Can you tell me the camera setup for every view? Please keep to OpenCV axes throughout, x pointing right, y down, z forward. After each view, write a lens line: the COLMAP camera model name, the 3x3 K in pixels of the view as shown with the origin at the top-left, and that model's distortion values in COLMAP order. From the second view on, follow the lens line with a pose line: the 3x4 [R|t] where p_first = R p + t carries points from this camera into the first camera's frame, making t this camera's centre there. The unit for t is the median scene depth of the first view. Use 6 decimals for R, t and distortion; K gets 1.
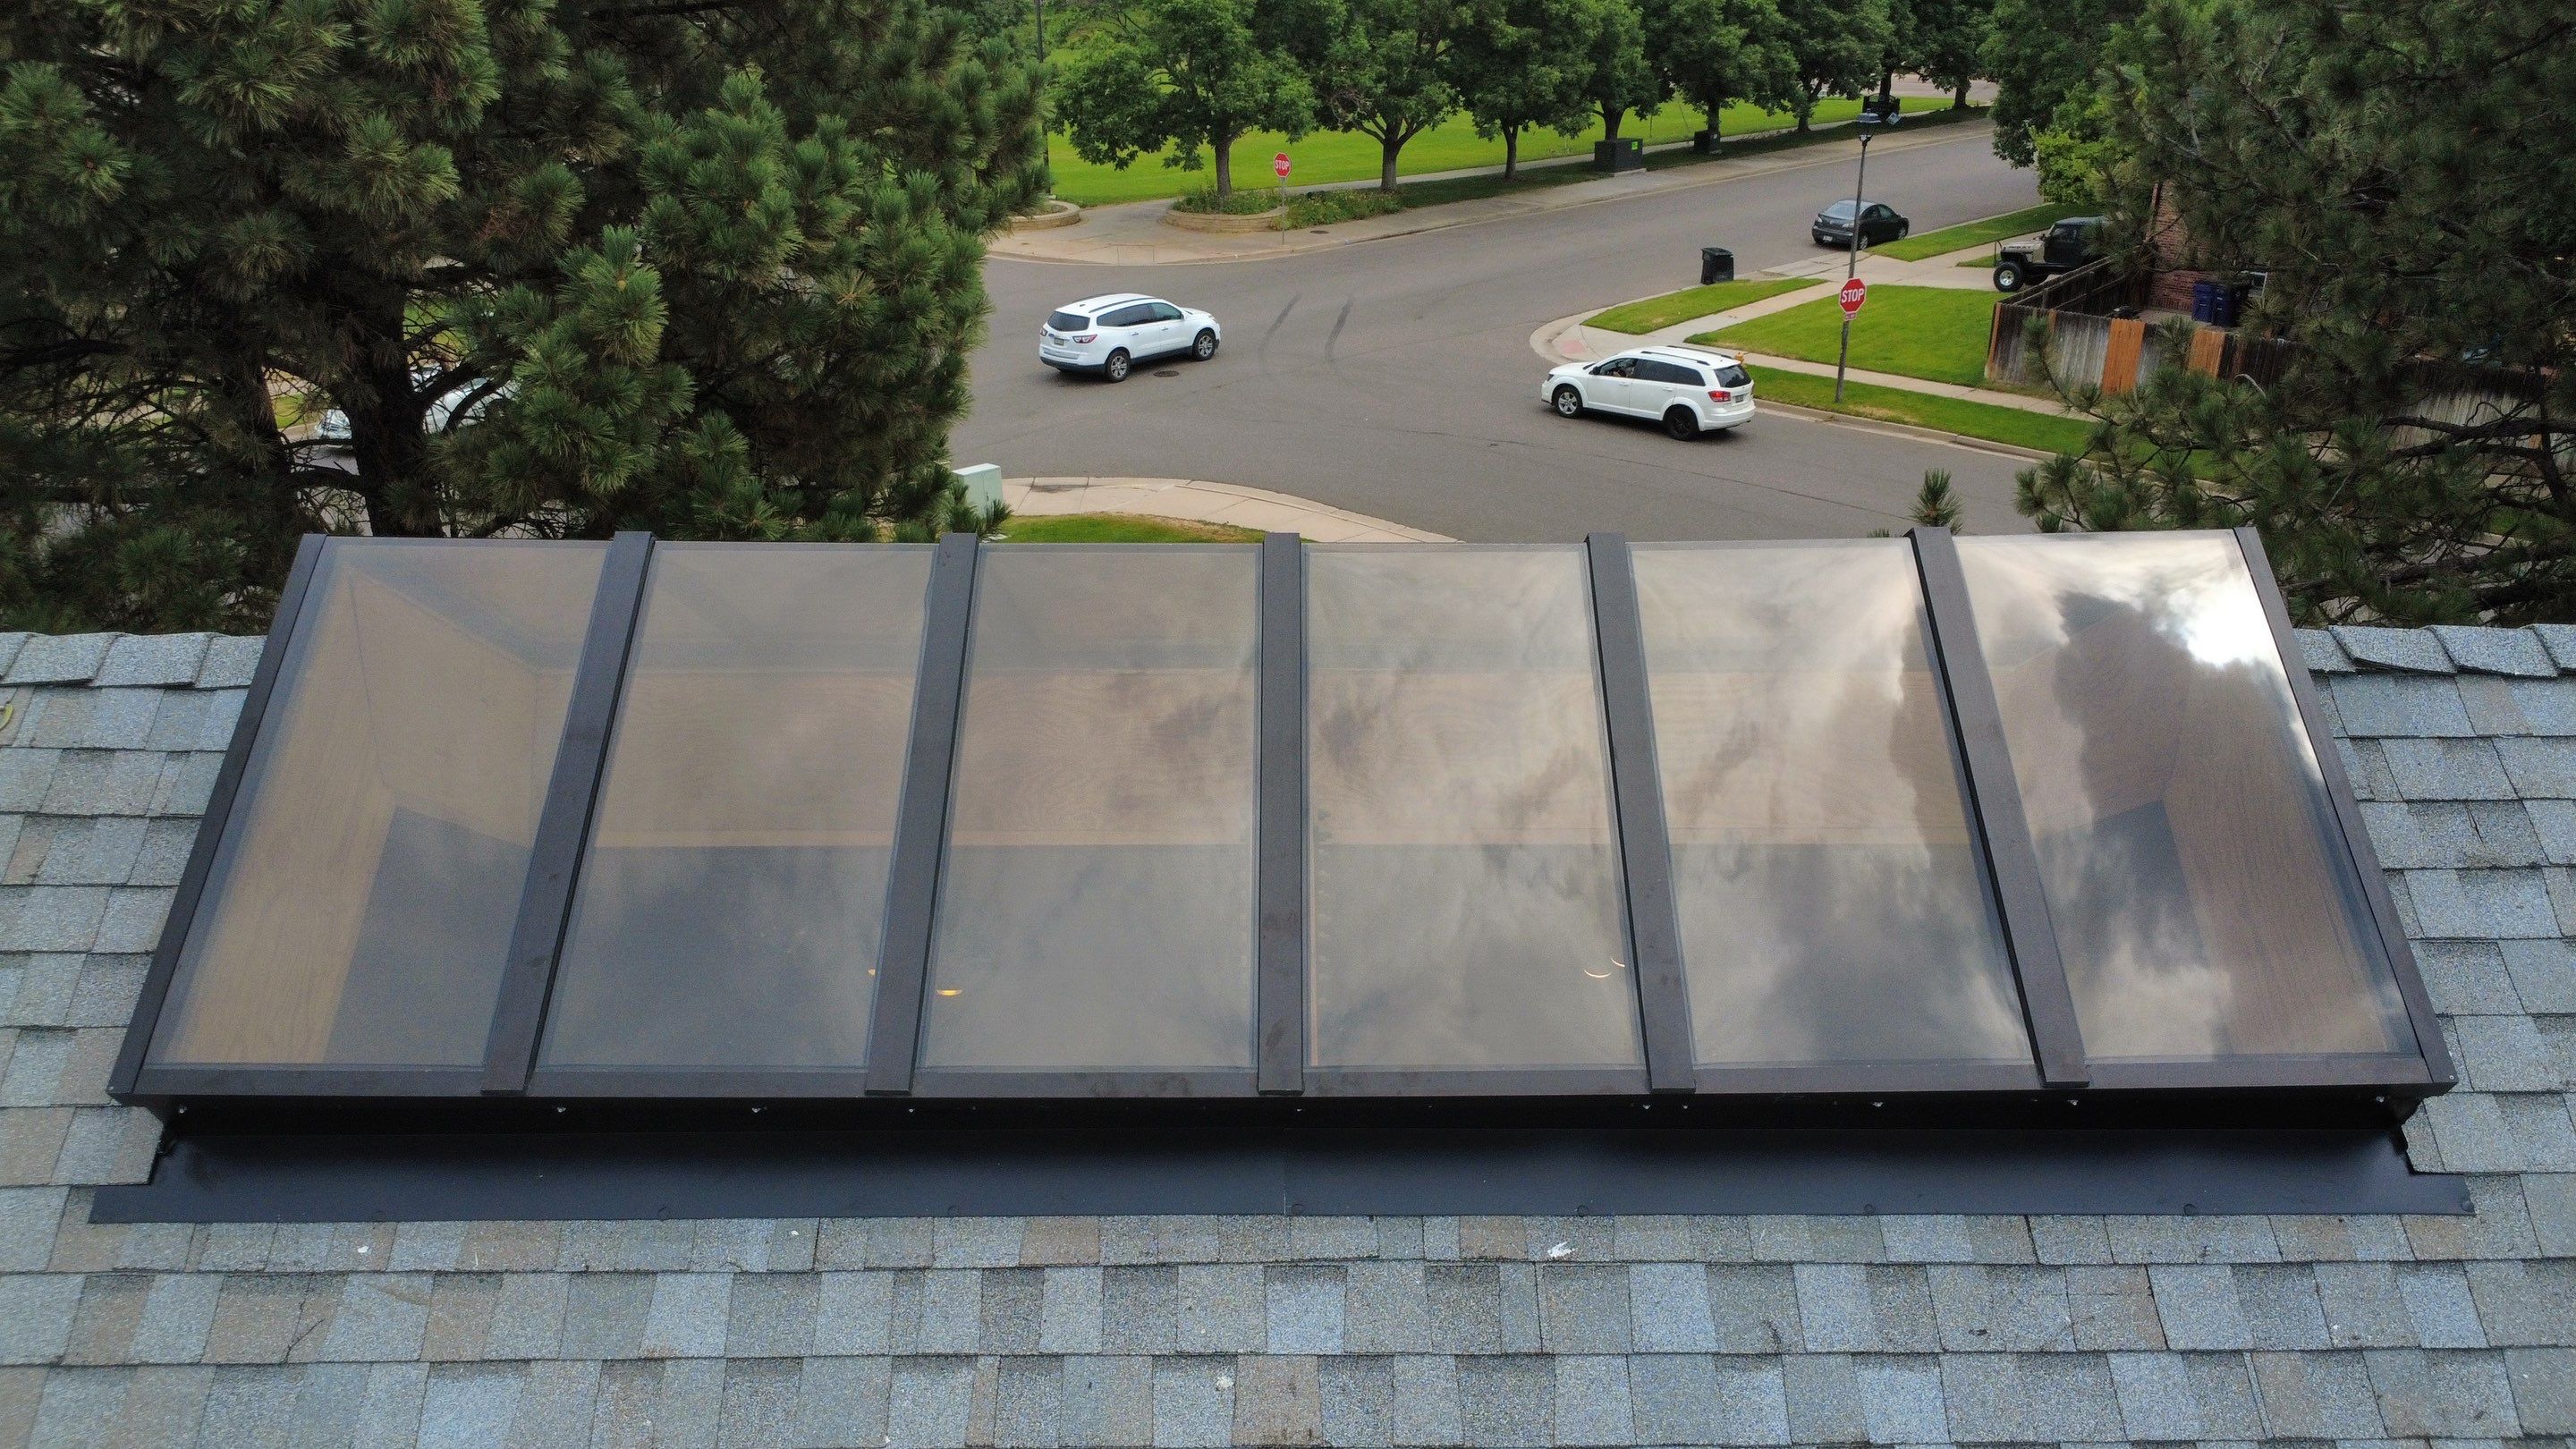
lens RADIAL K [[1949.7, 0, 1288.6], [0, 1949.7, 720.4], [0, 0, 1]] dist [0.009729, -0.014792]
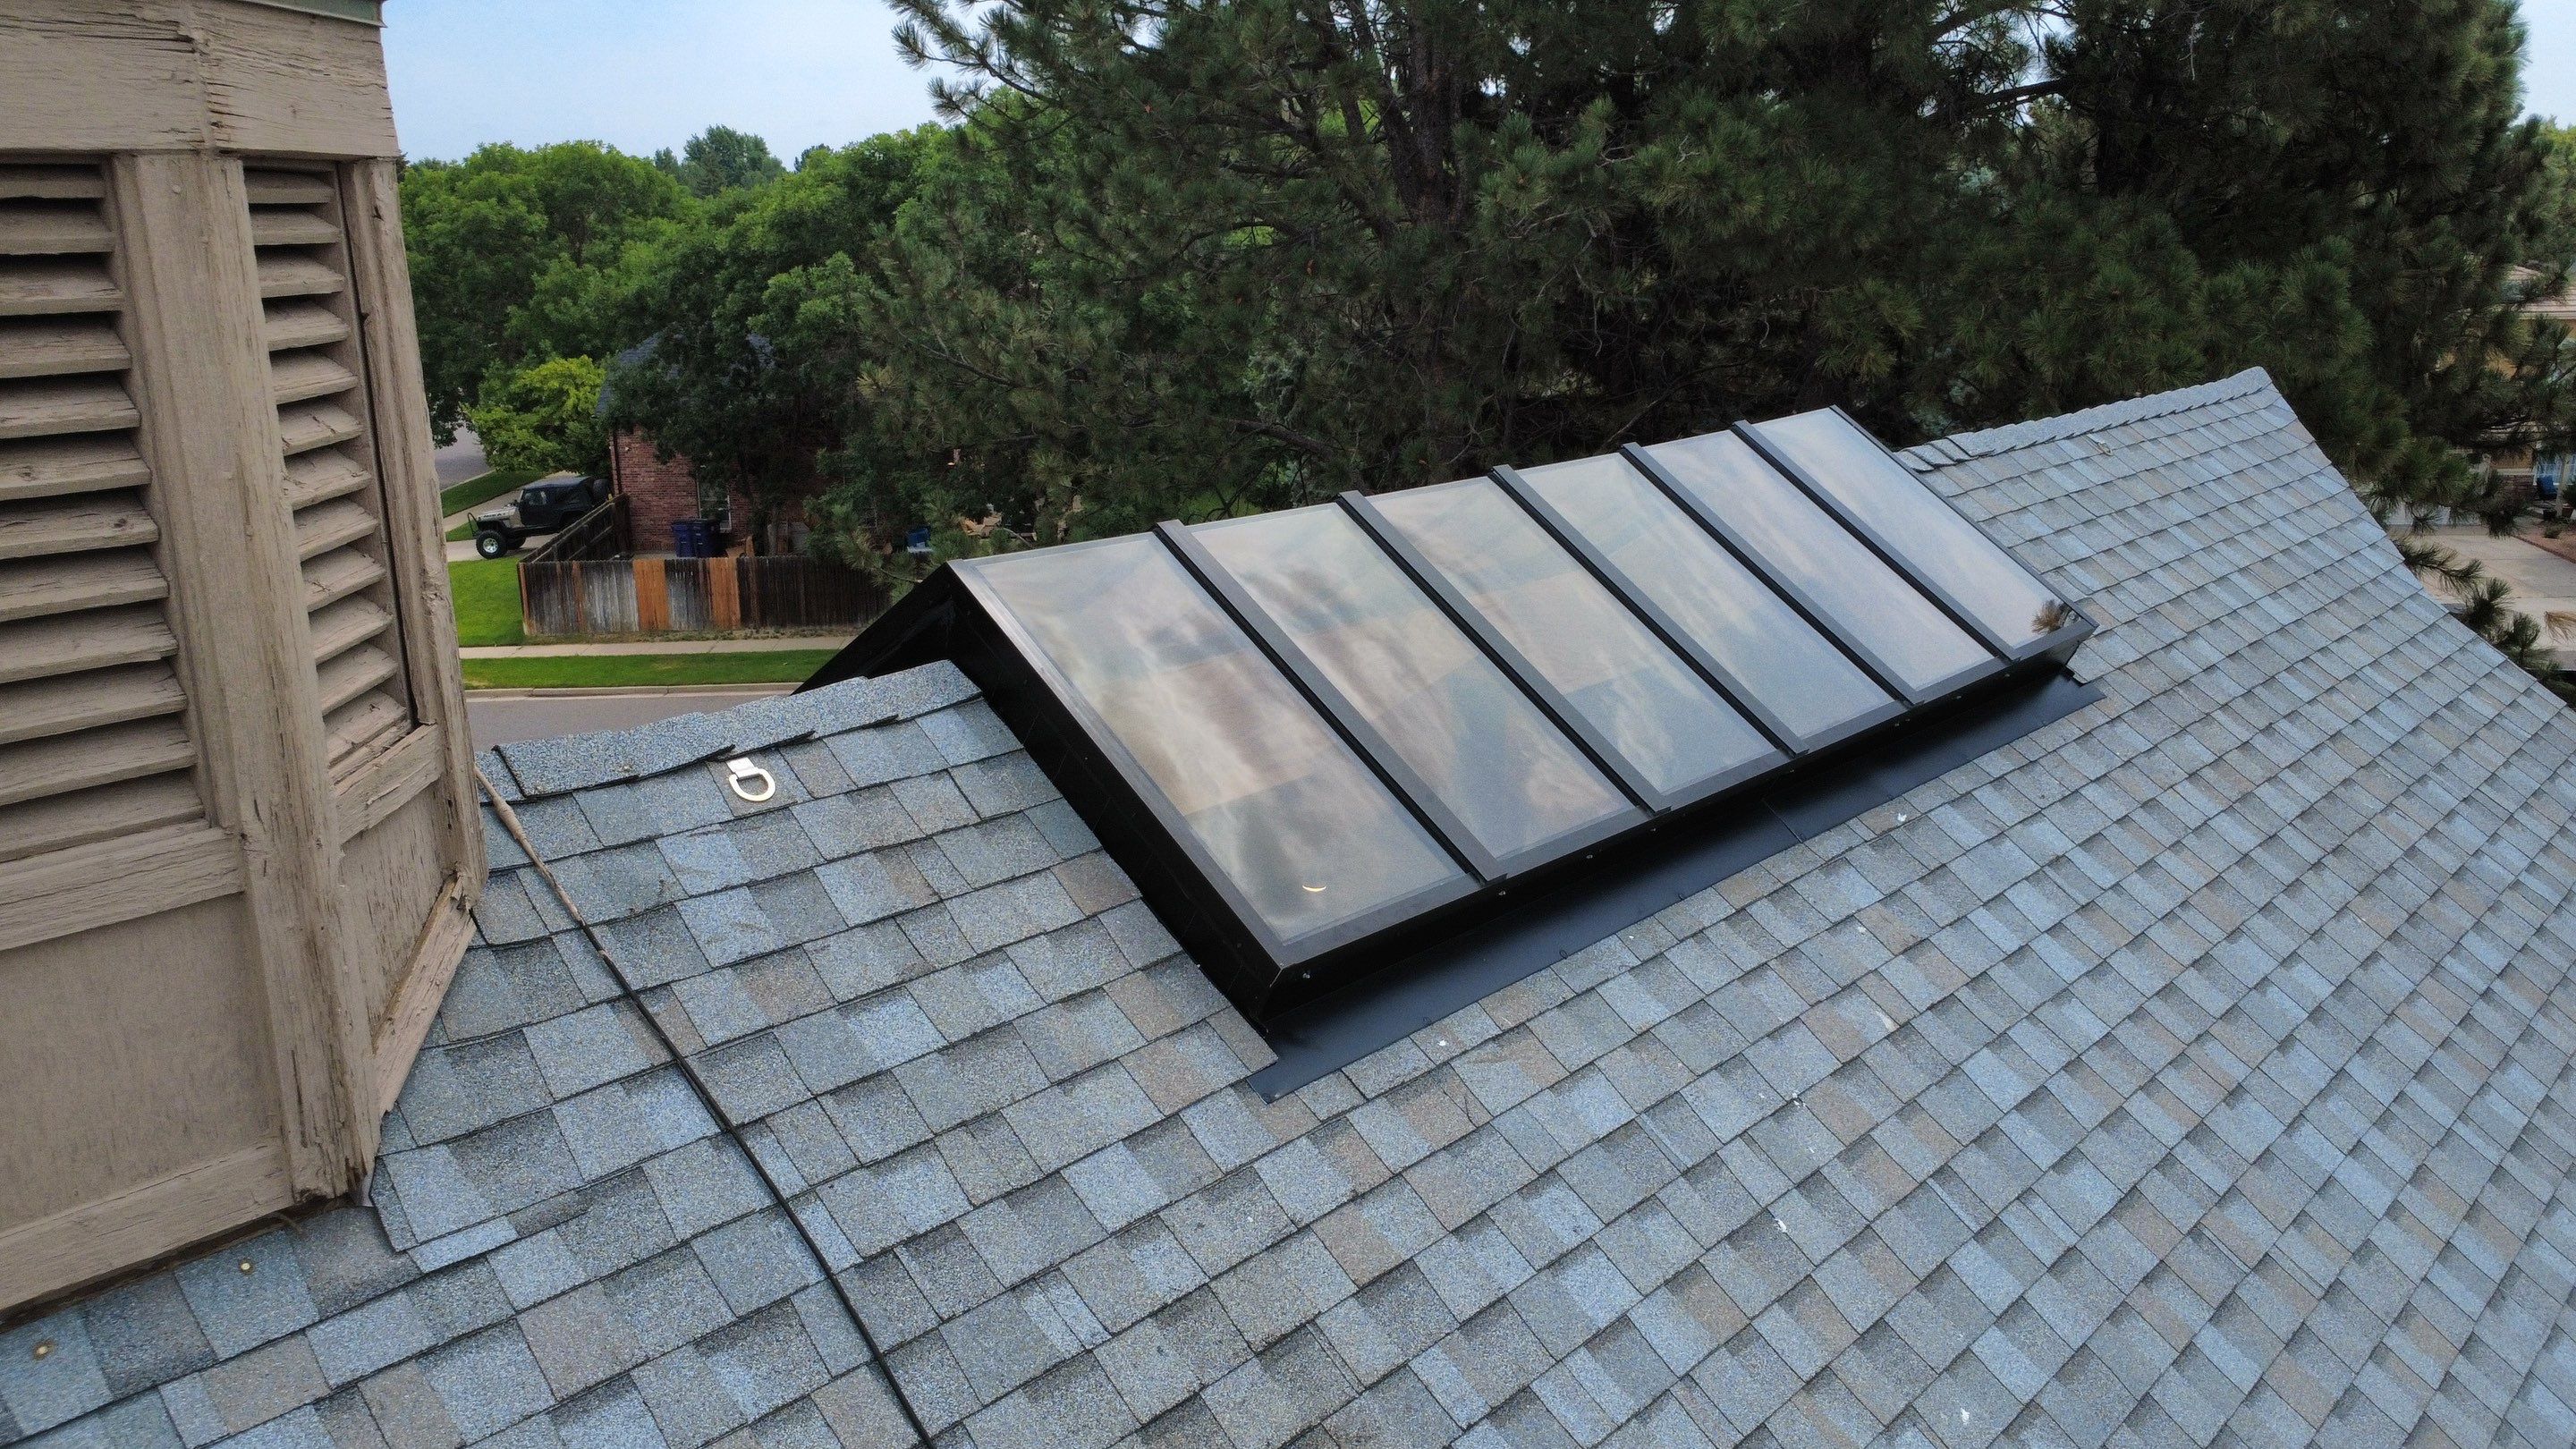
lens RADIAL K [[1949.7, 0, 1288.6], [0, 1949.7, 720.4], [0, 0, 1]] dist [0.009729, -0.014792]
pose [[0.687938, -0.196880, 0.698555, -1.120087], [0.293570, 0.955733, -0.019745, 0.062881], [-0.663745, 0.218659, 0.715284, 0.129036]]
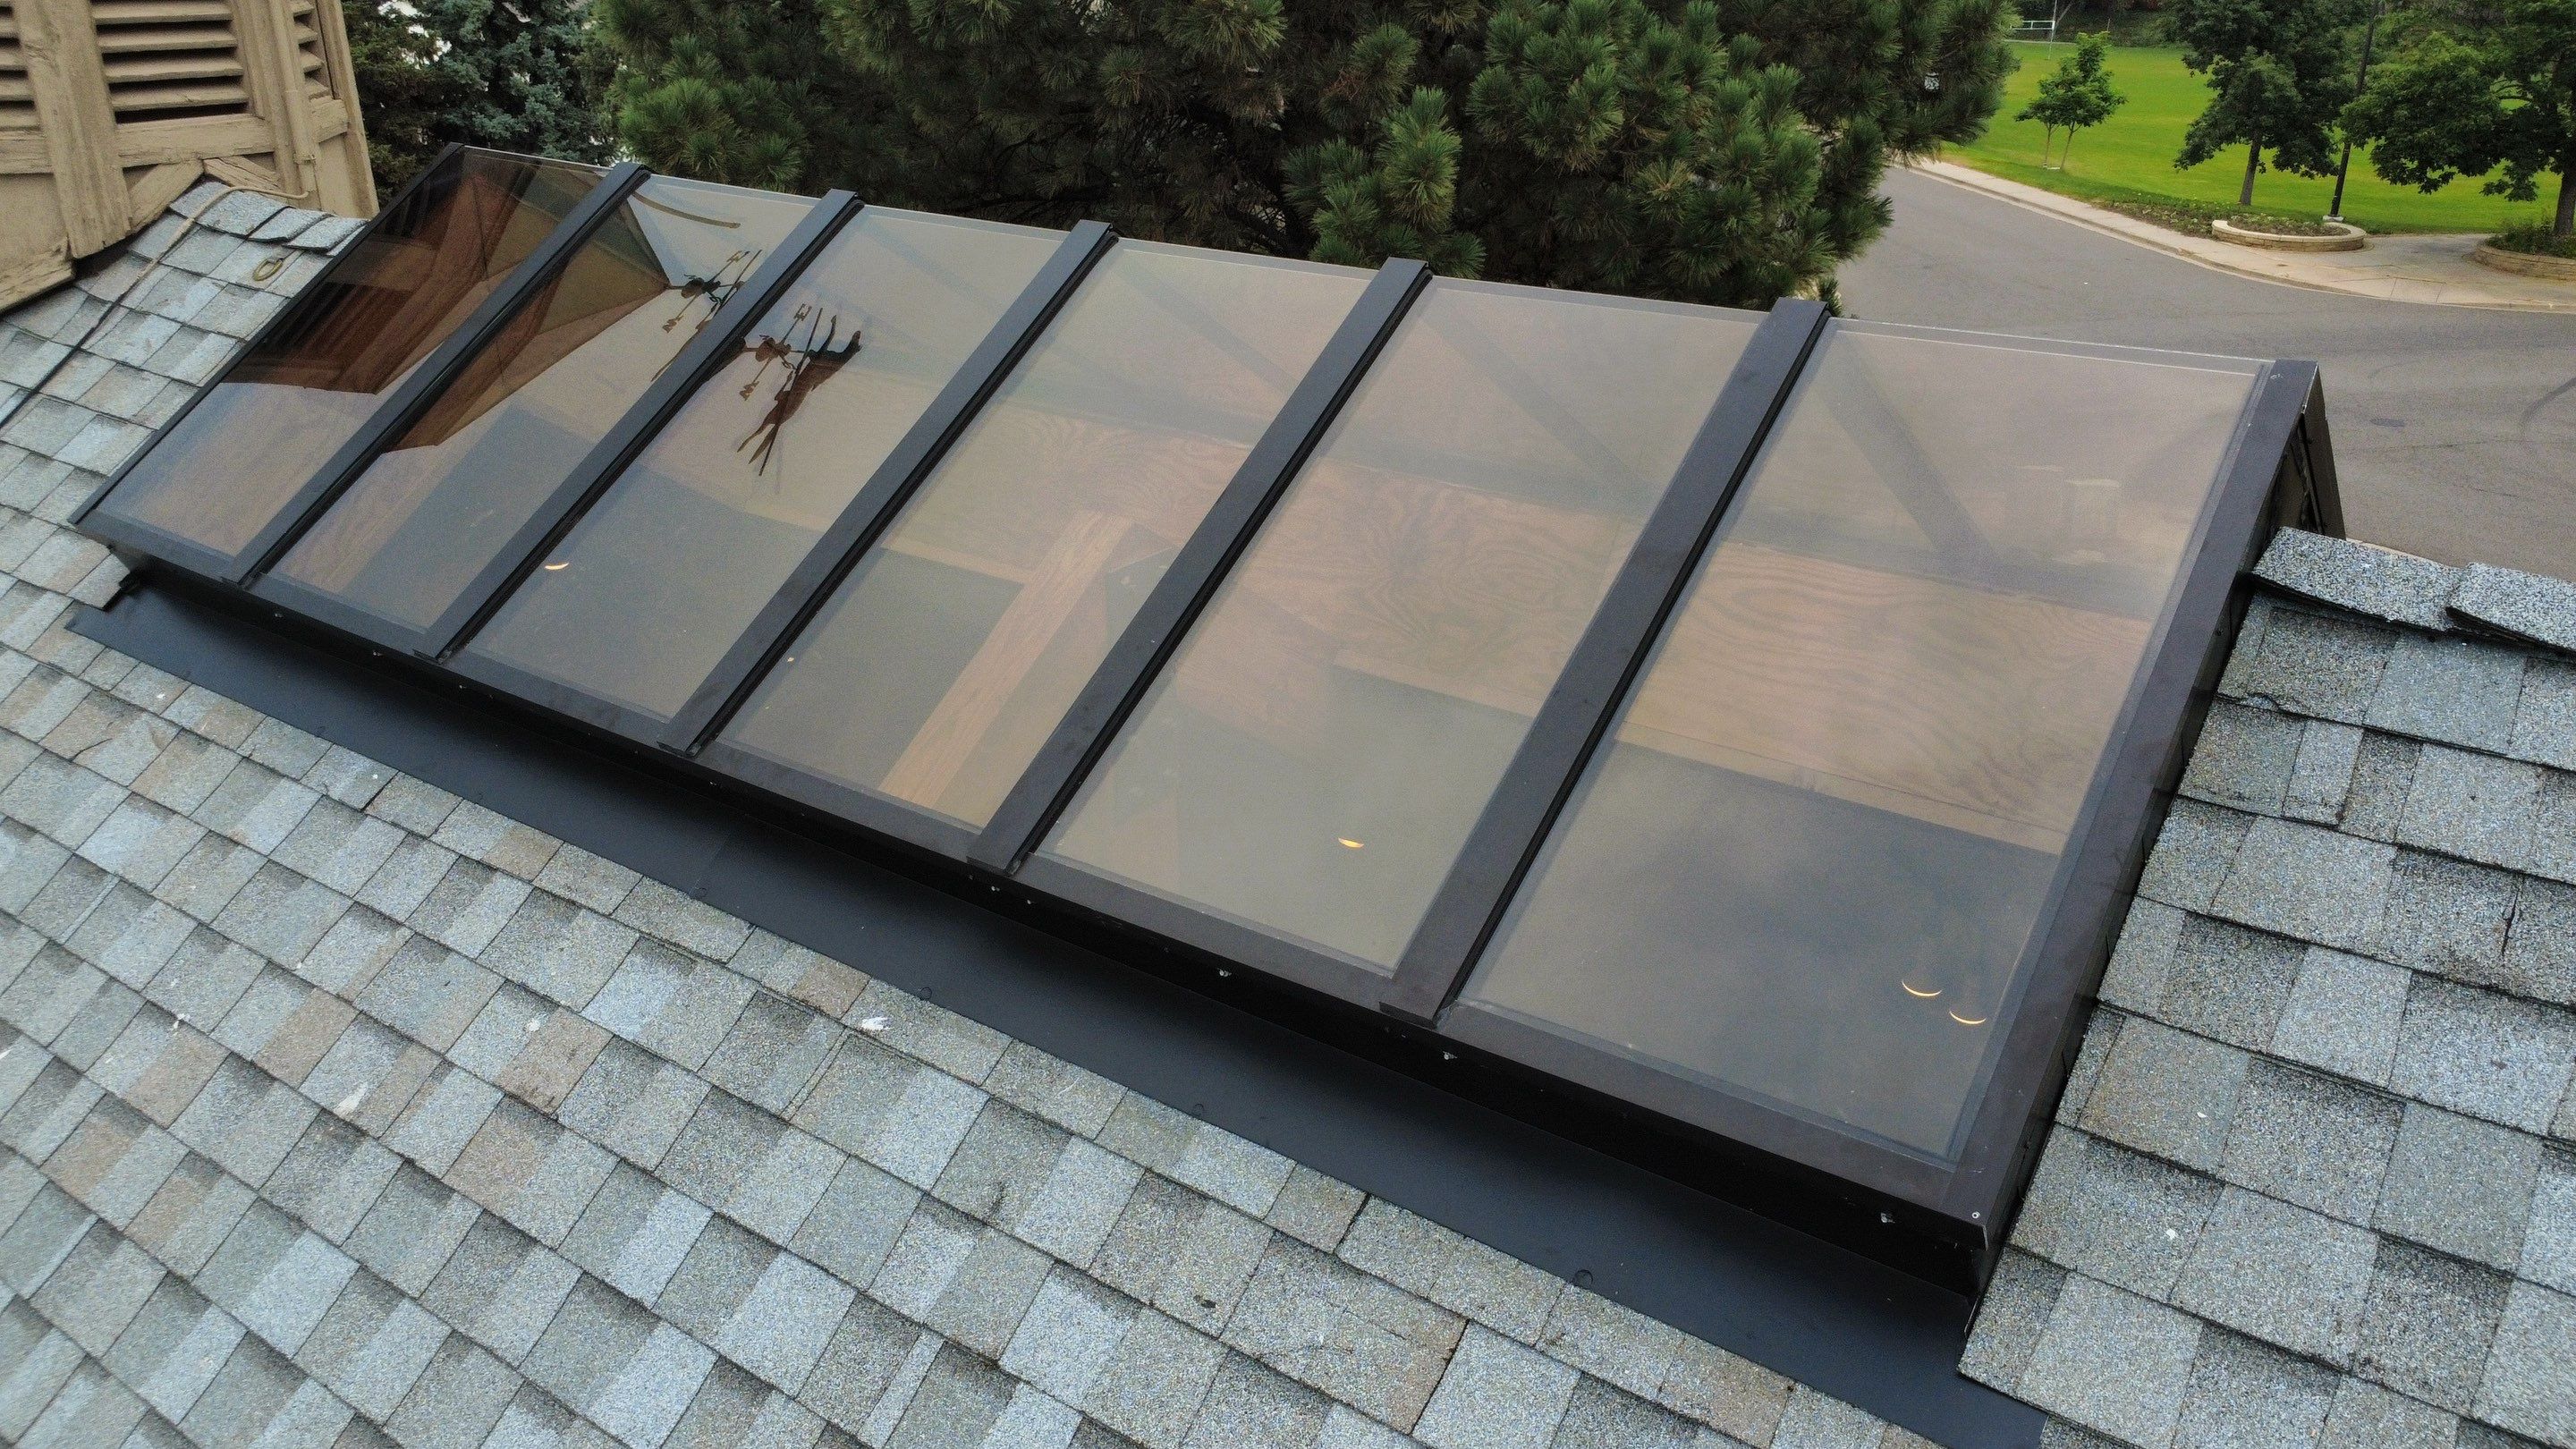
lens RADIAL K [[1949.7, 0, 1288.6], [0, 1949.7, 720.4], [0, 0, 1]] dist [0.009729, -0.014792]
pose [[0.804831, 0.231418, -0.546528, 0.589833], [-0.232440, 0.970194, 0.068515, 0.040504], [0.546094, 0.071892, 0.834633, 0.329388]]
